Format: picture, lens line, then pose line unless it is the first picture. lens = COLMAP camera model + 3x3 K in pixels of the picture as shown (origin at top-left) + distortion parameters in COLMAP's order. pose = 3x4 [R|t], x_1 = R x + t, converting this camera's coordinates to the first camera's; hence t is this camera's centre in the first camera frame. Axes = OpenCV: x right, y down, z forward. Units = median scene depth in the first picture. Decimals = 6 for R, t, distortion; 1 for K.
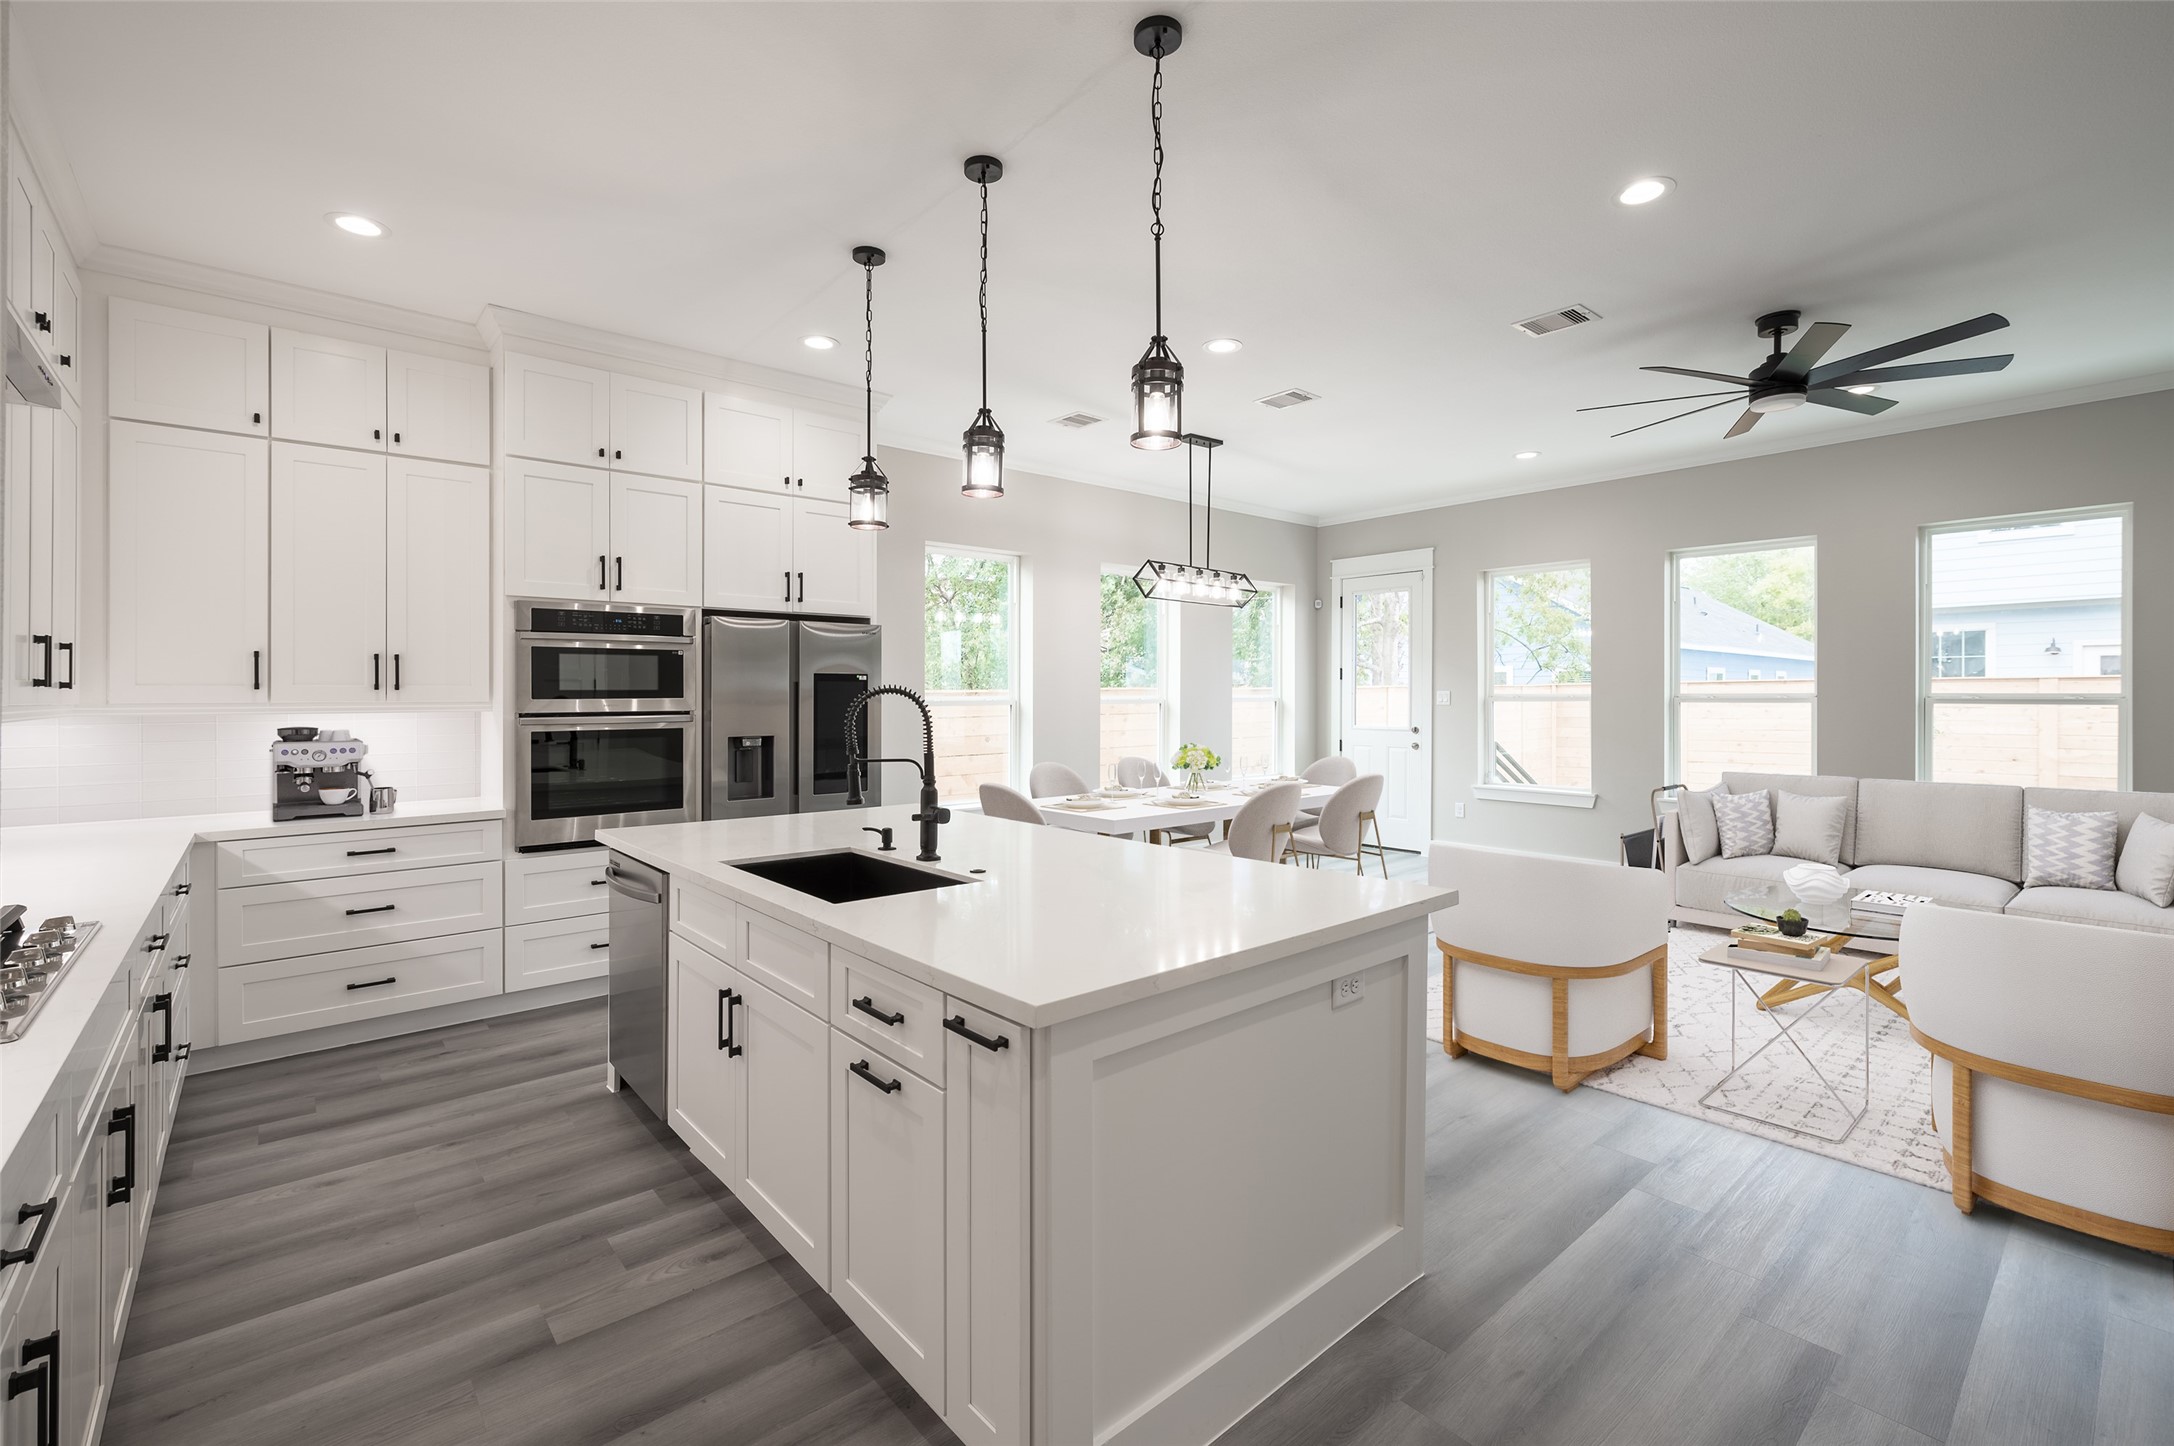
lens RADIAL K [[979.8, 0, 1087.4], [0, 979.8, 696.4], [0, 0, 1]] dist [0.013293, -0.001670]
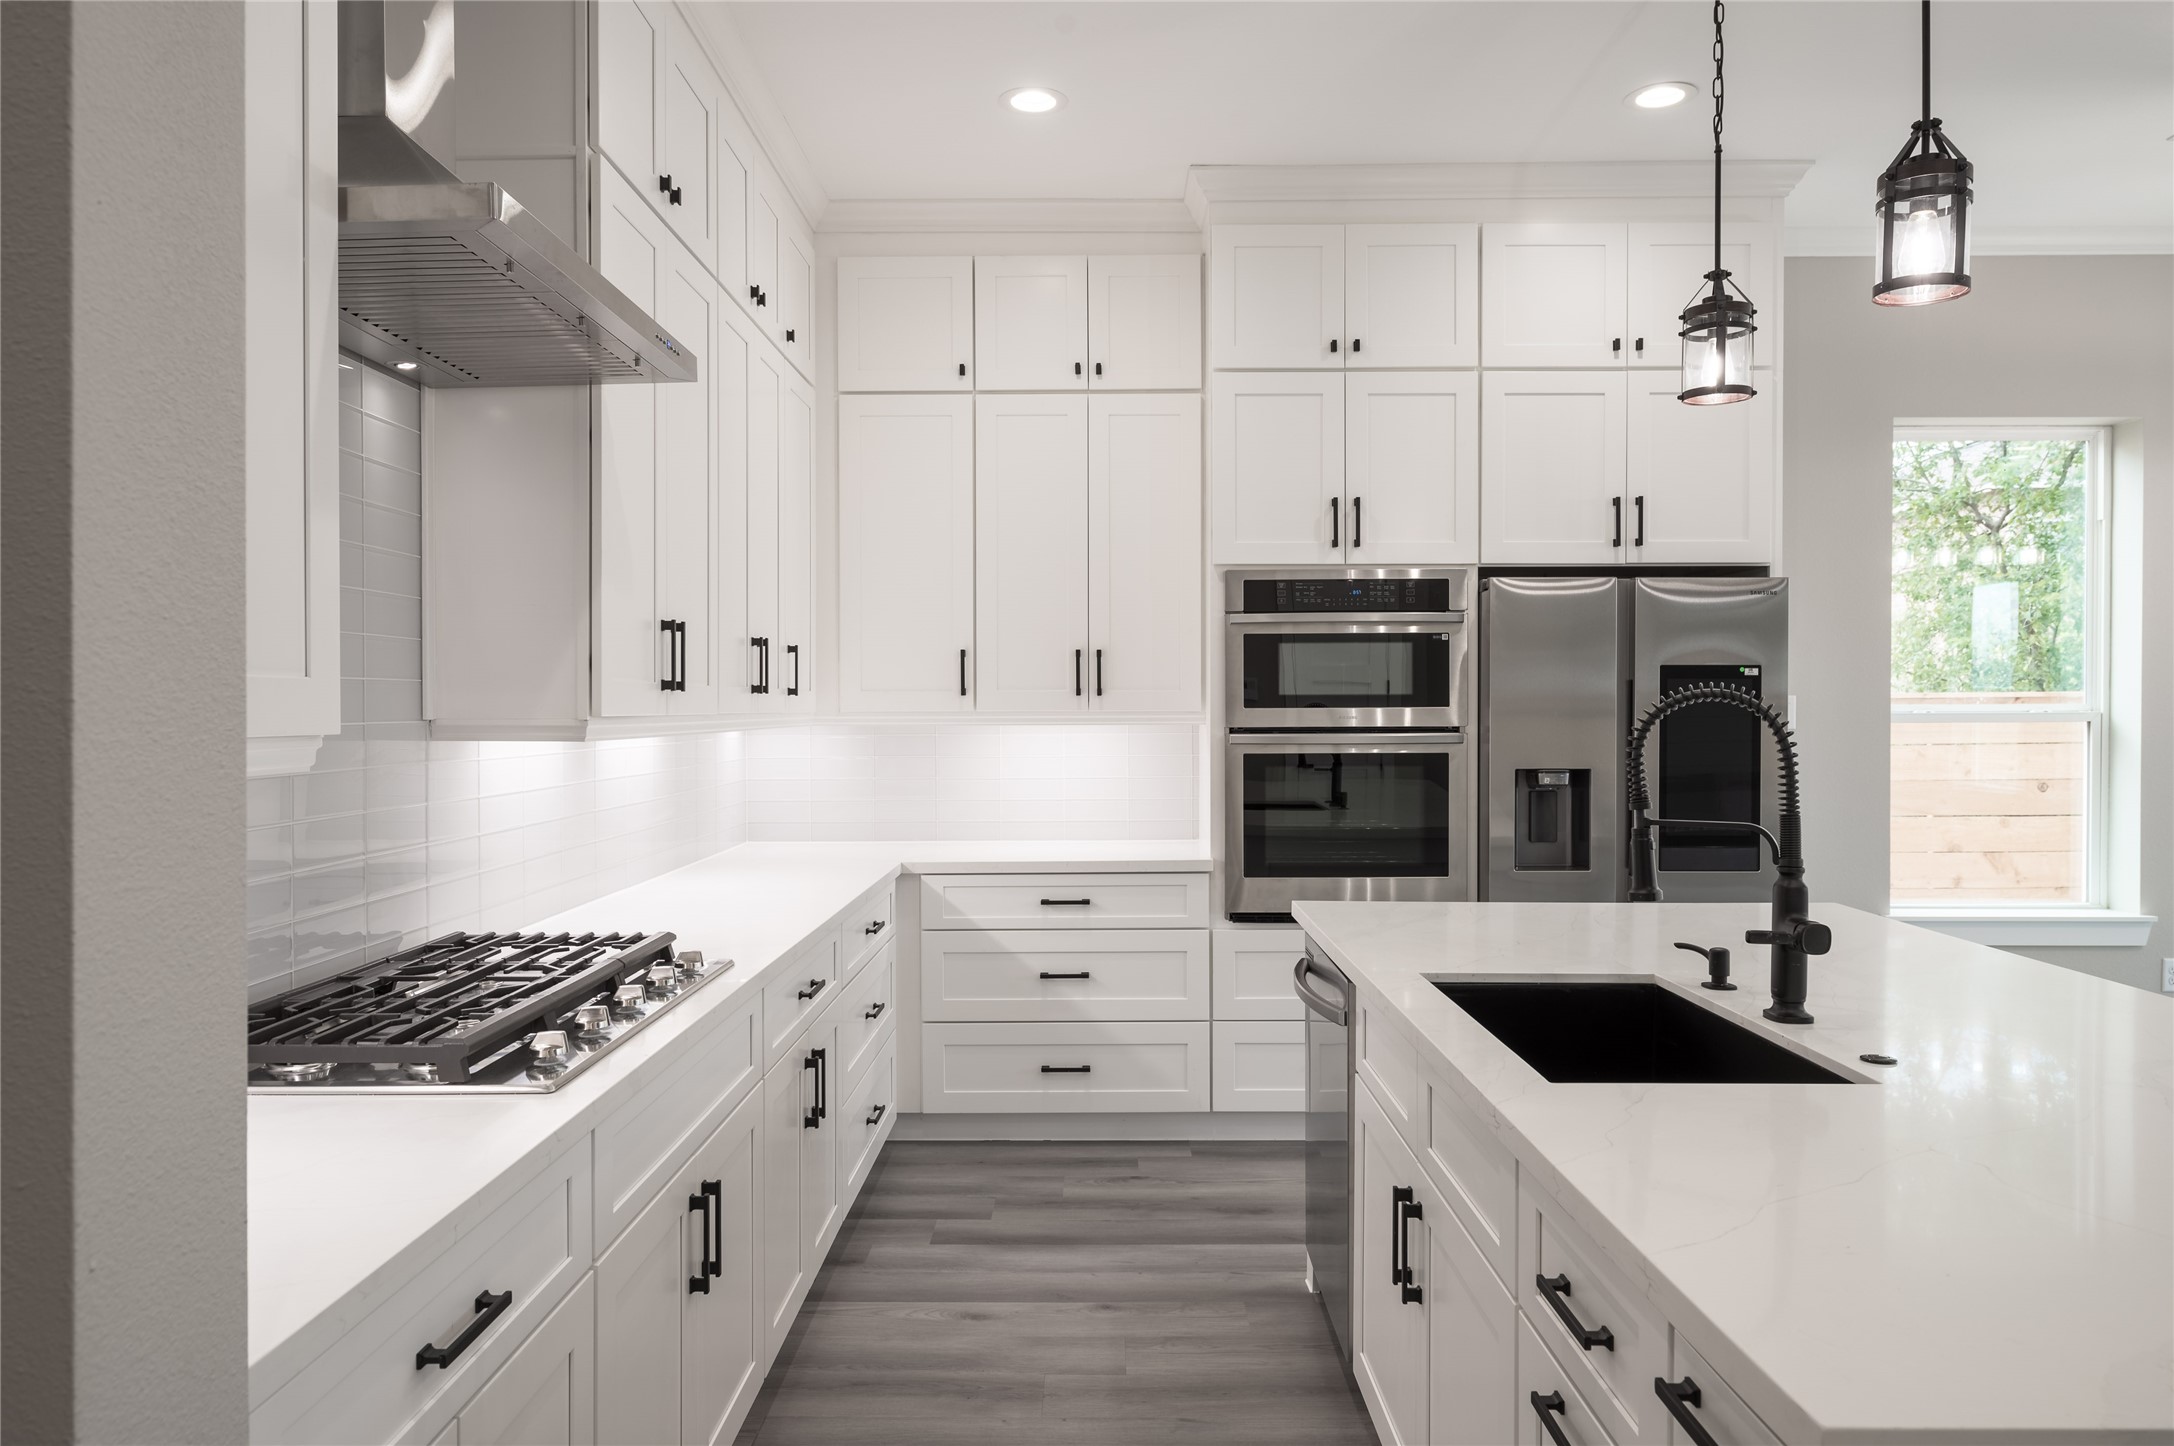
lens RADIAL K [[1462.8, 0, 1091.8], [0, 1462.8, 724.1], [0, 0, 1]] dist [0.002512, -0.000392]
pose [[0.749661, 0.009959, -0.661747, 0.058354], [-0.000665, 0.999898, 0.014295, -0.000572], [0.661822, -0.010276, 0.749591, 0.140092]]
